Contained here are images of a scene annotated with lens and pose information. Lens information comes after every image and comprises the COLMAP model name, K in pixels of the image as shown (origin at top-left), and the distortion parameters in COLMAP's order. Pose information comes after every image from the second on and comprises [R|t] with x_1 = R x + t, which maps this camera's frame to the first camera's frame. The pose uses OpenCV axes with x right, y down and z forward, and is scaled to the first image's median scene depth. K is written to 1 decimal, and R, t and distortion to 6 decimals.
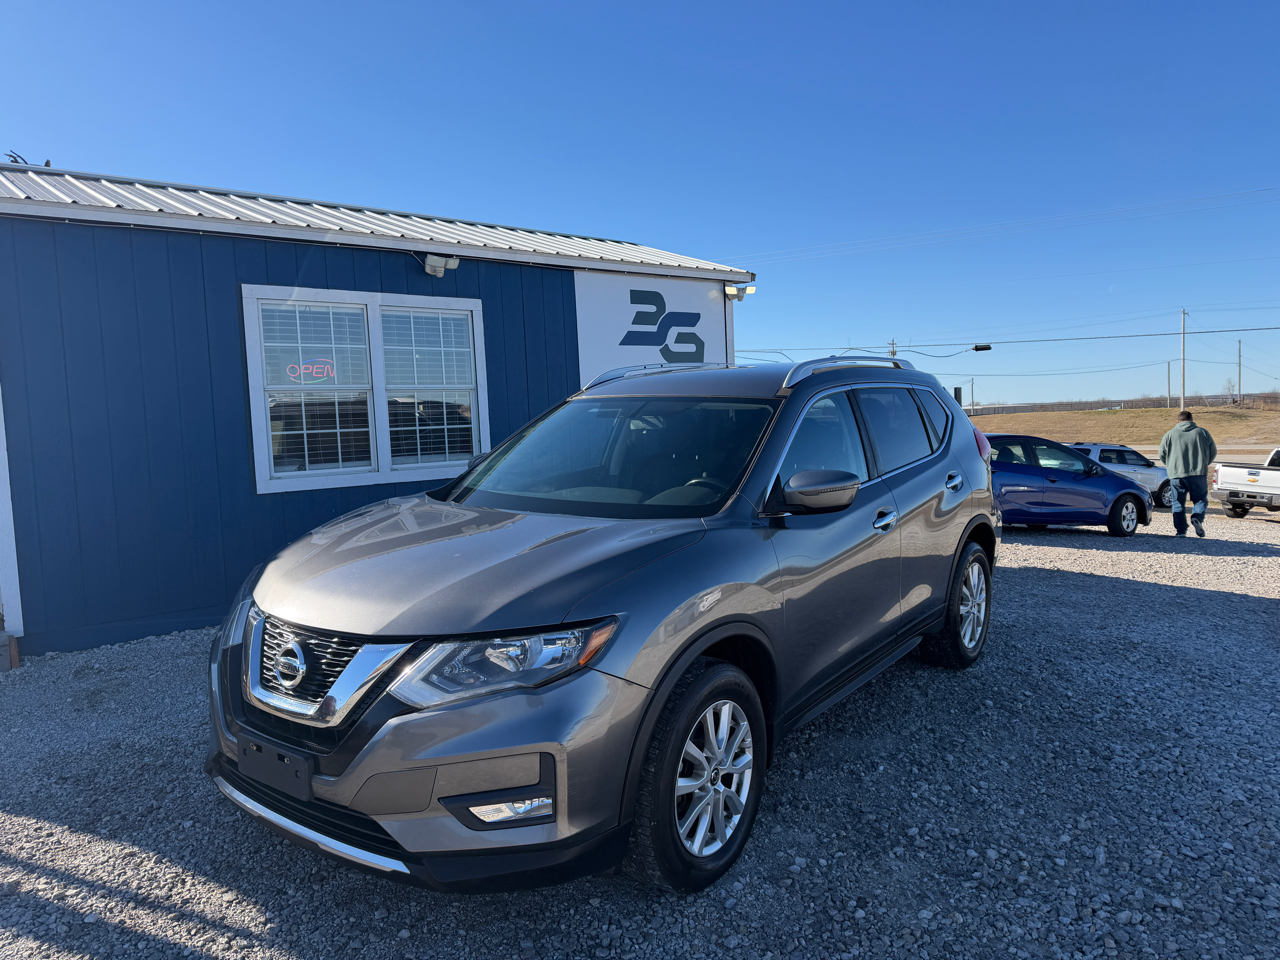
lens RADIAL K [[869.0, 0, 640.7], [0, 869.0, 489.1], [0, 0, 1]] dist [0.043749, -0.054014]
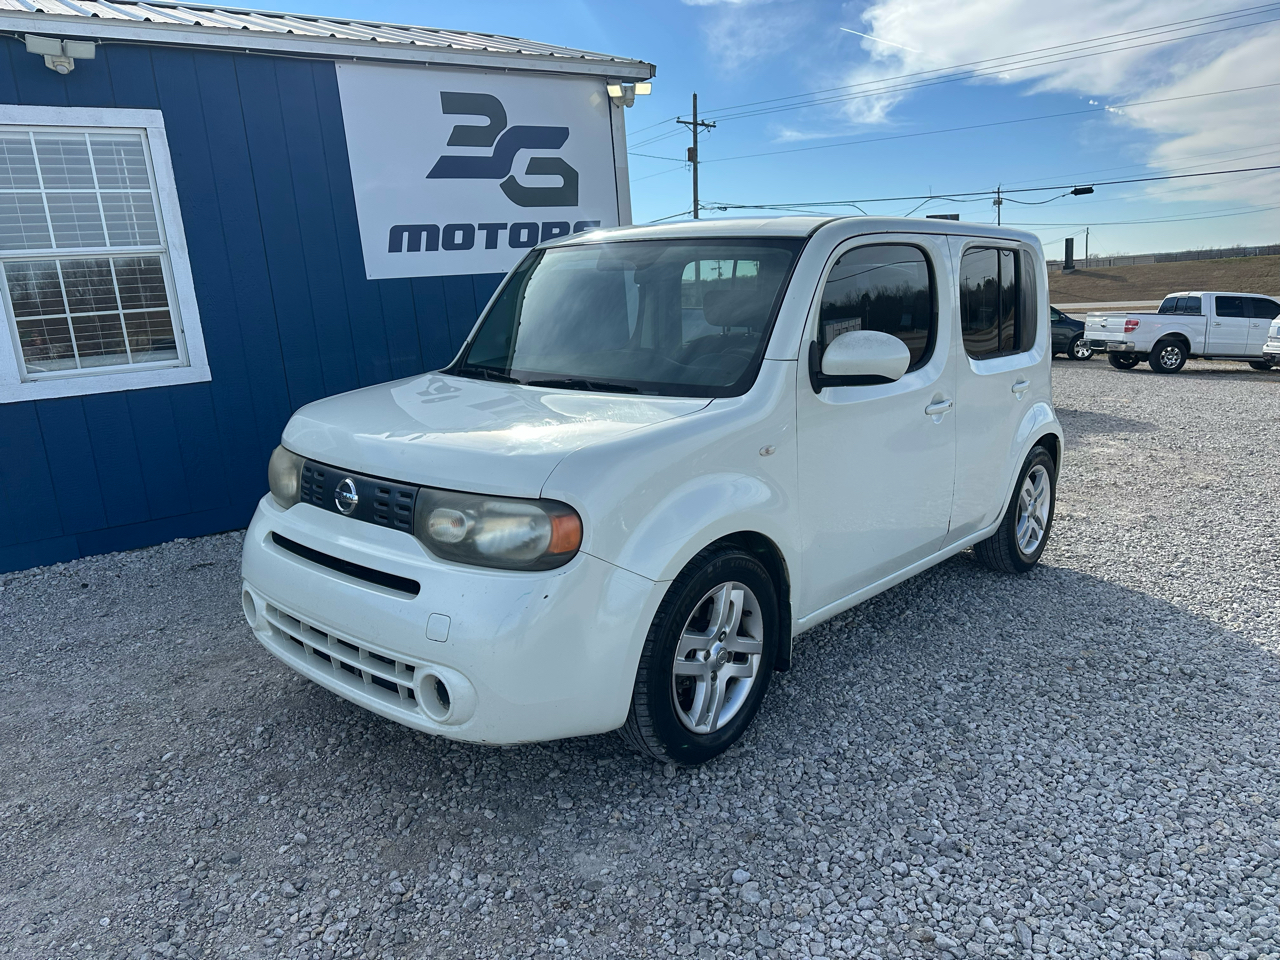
lens RADIAL K [[869.0, 0, 655.2], [0, 869.0, 490.6], [0, 0, 1]] dist [0.043749, -0.054014]
pose [[0.995544, -0.013840, -0.093277, 0.256108], [0.027469, 0.988835, 0.146463, -0.023774], [0.090208, -0.148372, 0.984809, 0.370094]]
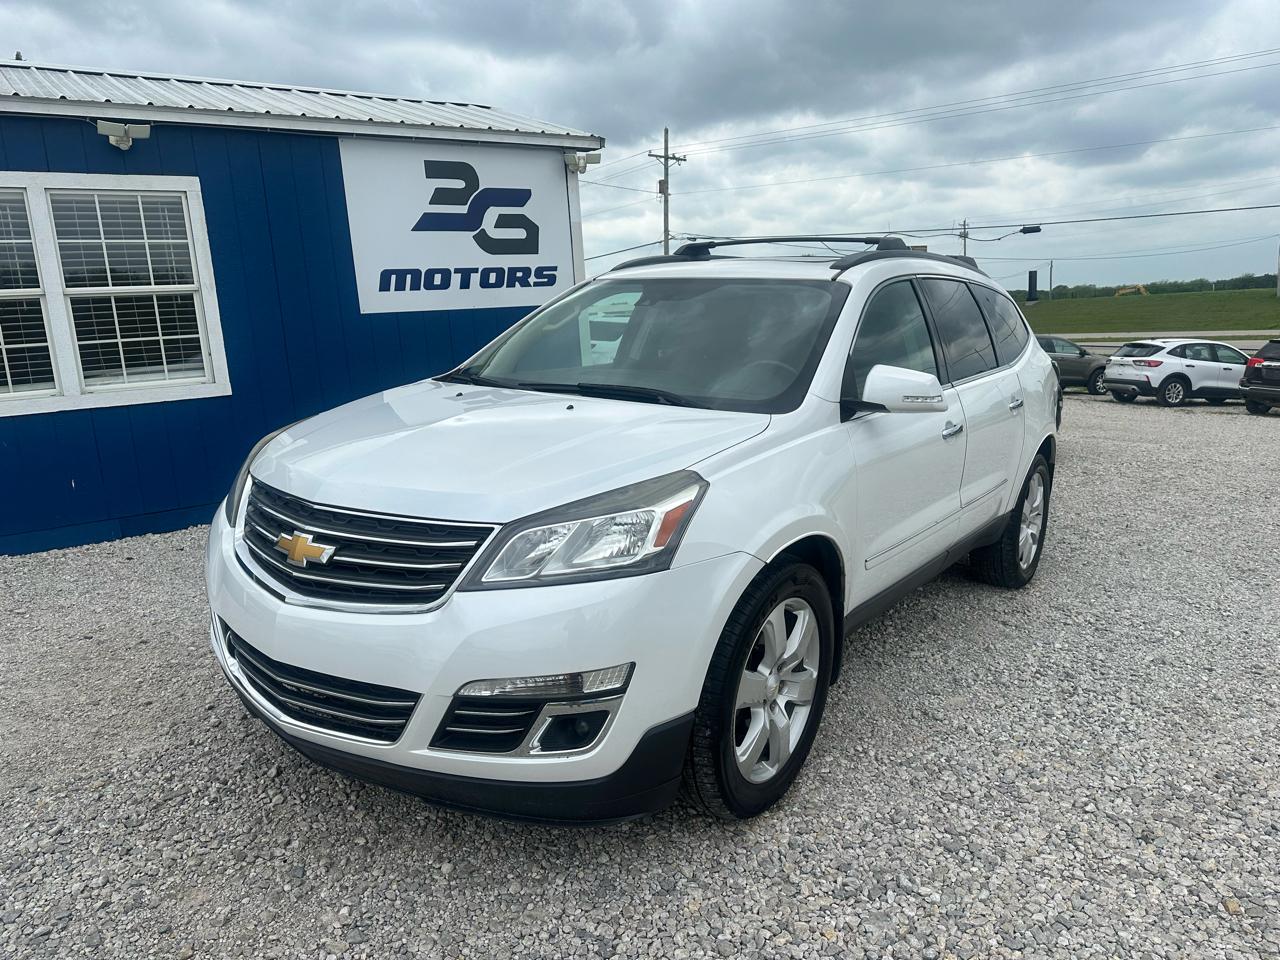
lens RADIAL K [[869.0, 0, 647.1], [0, 869.0, 493.0], [0, 0, 1]] dist [0.043749, -0.054014]
pose [[0.997403, -0.003842, -0.071926, 0.306820], [0.012746, 0.992231, 0.123758, -0.023608], [0.070892, -0.124353, 0.989702, 0.201895]]
